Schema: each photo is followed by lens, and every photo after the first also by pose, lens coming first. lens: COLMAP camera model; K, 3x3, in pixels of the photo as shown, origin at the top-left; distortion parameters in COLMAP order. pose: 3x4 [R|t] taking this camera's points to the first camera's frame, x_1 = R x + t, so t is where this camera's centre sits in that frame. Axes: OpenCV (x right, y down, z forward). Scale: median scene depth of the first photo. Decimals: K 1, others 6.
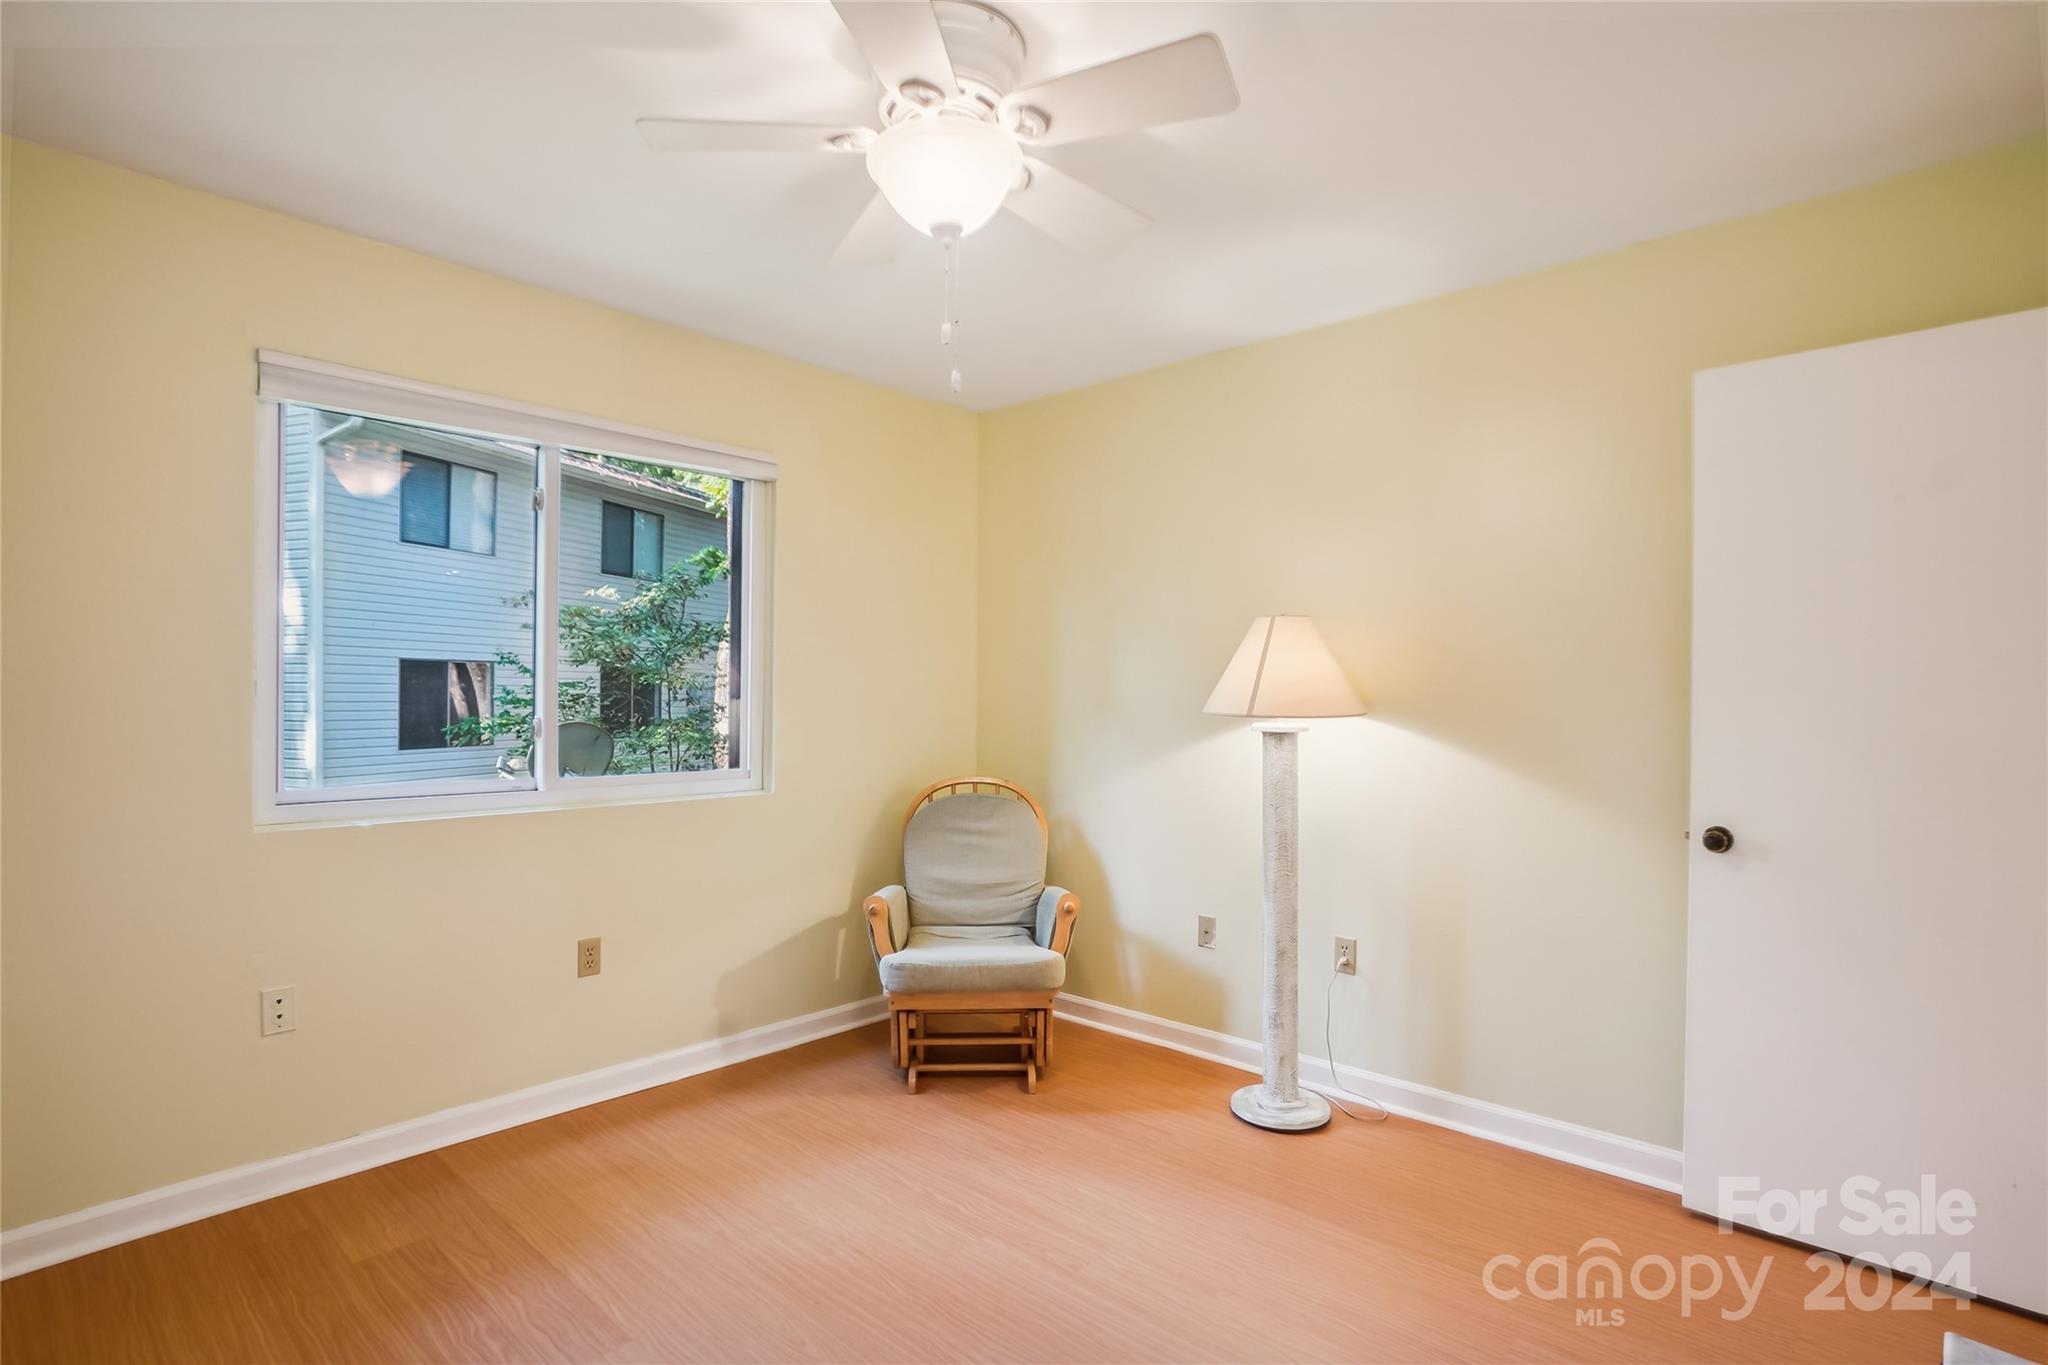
lens RADIAL K [[1032.0, 0, 1023.9], [0, 1032.0, 698.0], [0, 0, 1]] dist [-0.001668, -0.000117]
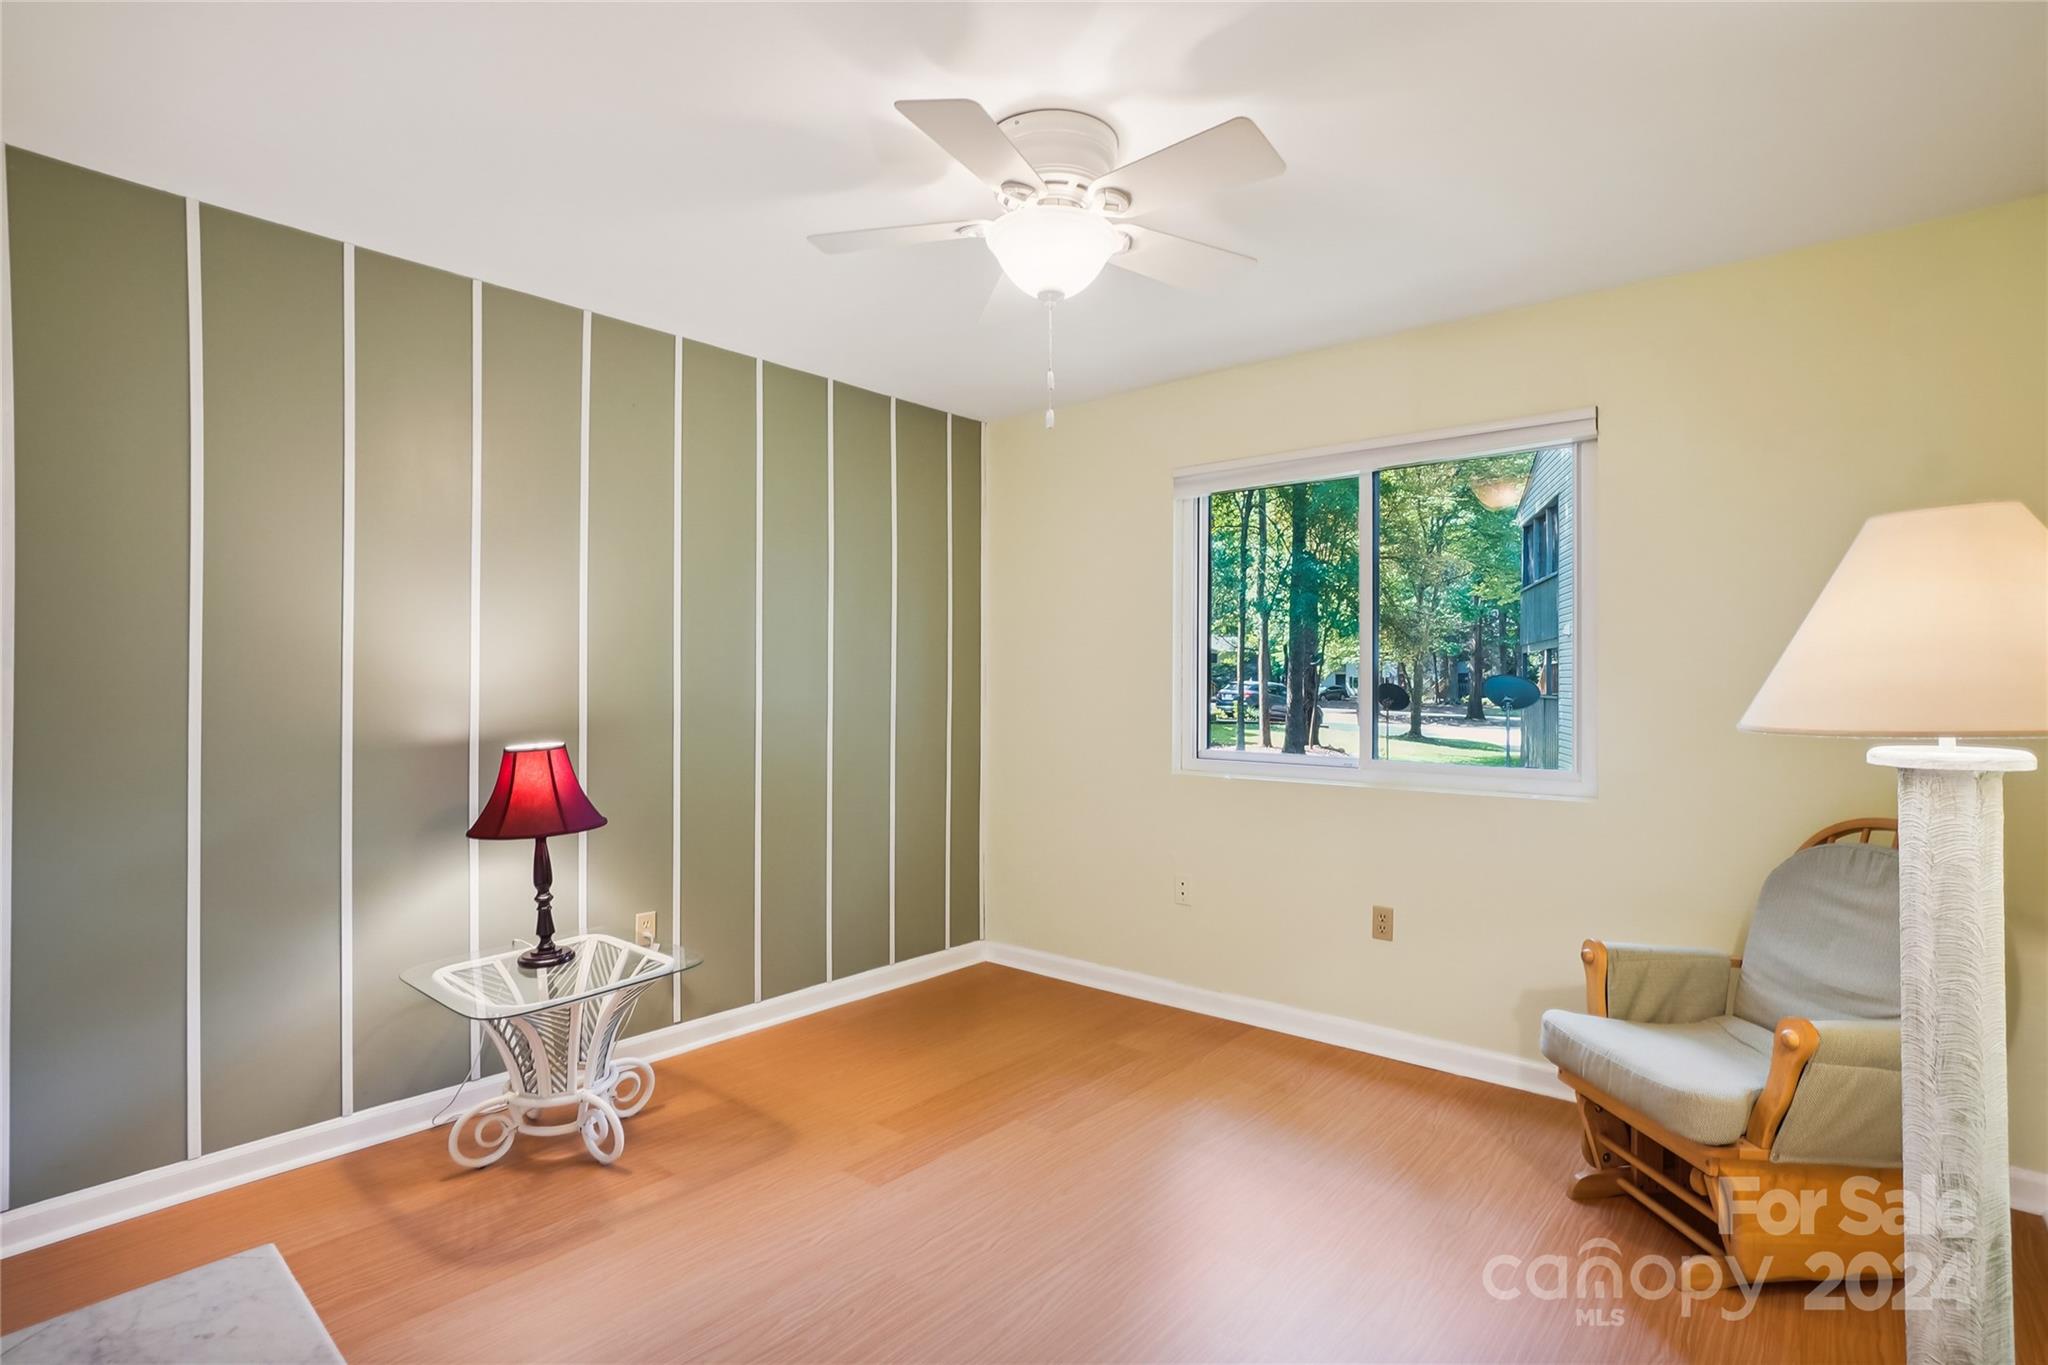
lens RADIAL K [[1023.7, 0, 1024.0], [0, 1023.7, 682.5], [0, 0, 1]] dist [0.000992, -0.000068]
pose [[0.052993, -0.004864, -0.998583, 0.748999], [-0.003726, 0.999980, -0.005069, -0.001759], [0.998588, 0.003990, 0.052974, 0.625079]]
